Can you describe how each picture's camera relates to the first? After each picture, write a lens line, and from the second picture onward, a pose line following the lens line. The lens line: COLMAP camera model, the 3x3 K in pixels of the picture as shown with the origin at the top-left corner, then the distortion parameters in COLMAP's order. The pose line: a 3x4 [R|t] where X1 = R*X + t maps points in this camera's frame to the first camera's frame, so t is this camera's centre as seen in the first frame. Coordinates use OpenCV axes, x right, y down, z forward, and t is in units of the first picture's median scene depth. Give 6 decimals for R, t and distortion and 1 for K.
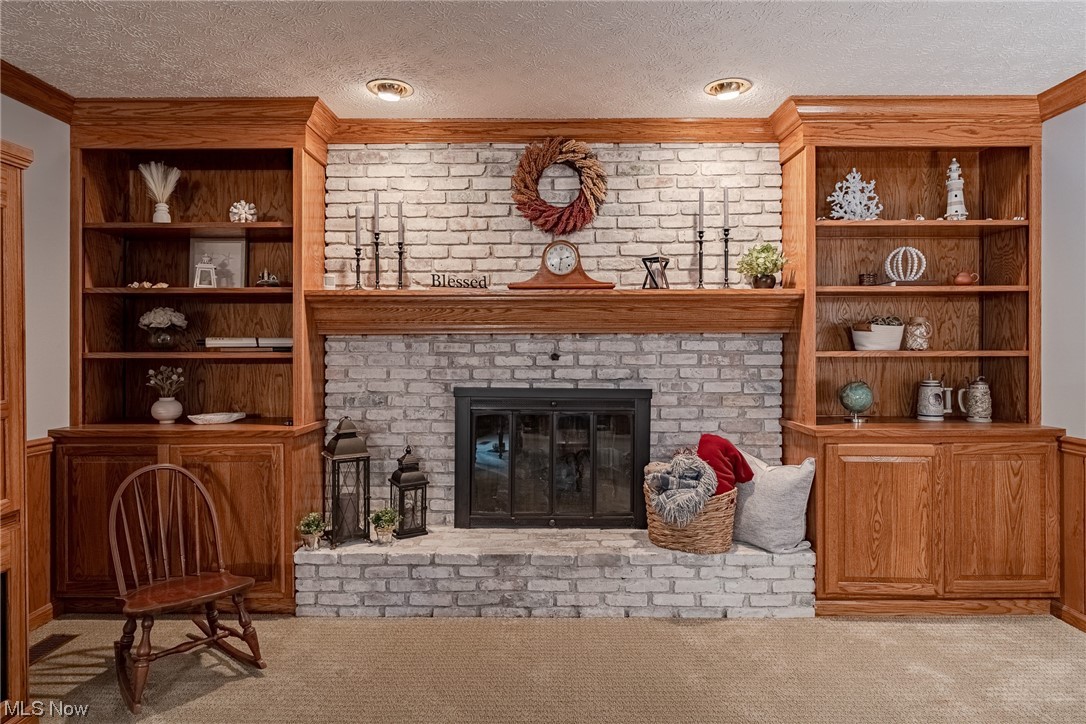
lens RADIAL K [[629.9, 0, 542.4], [0, 629.9, 351.9], [0, 0, 1]] dist [-0.007107, -0.000876]
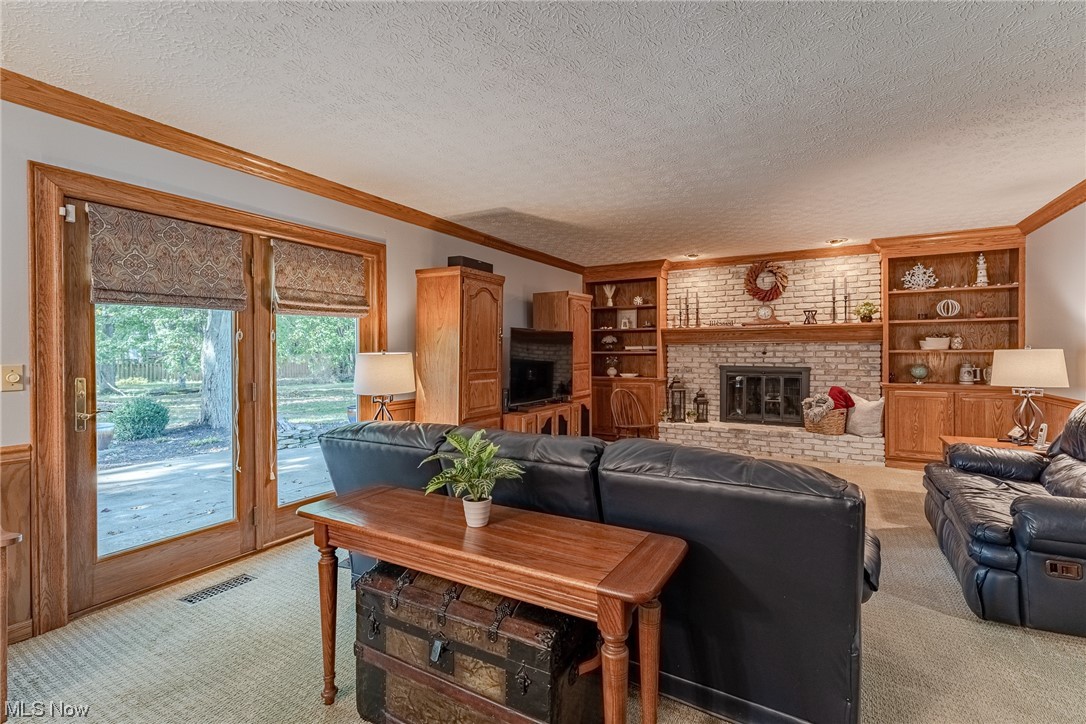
lens RADIAL K [[461.3, 0, 540.6], [0, 461.3, 350.3], [0, 0, 1]] dist [-0.002074, -0.000288]
pose [[0.853533, -0.003777, -0.521025, 0.213064], [-0.000361, 0.999969, -0.007841, 0.011957], [0.521038, 0.006880, 0.853506, -0.955161]]
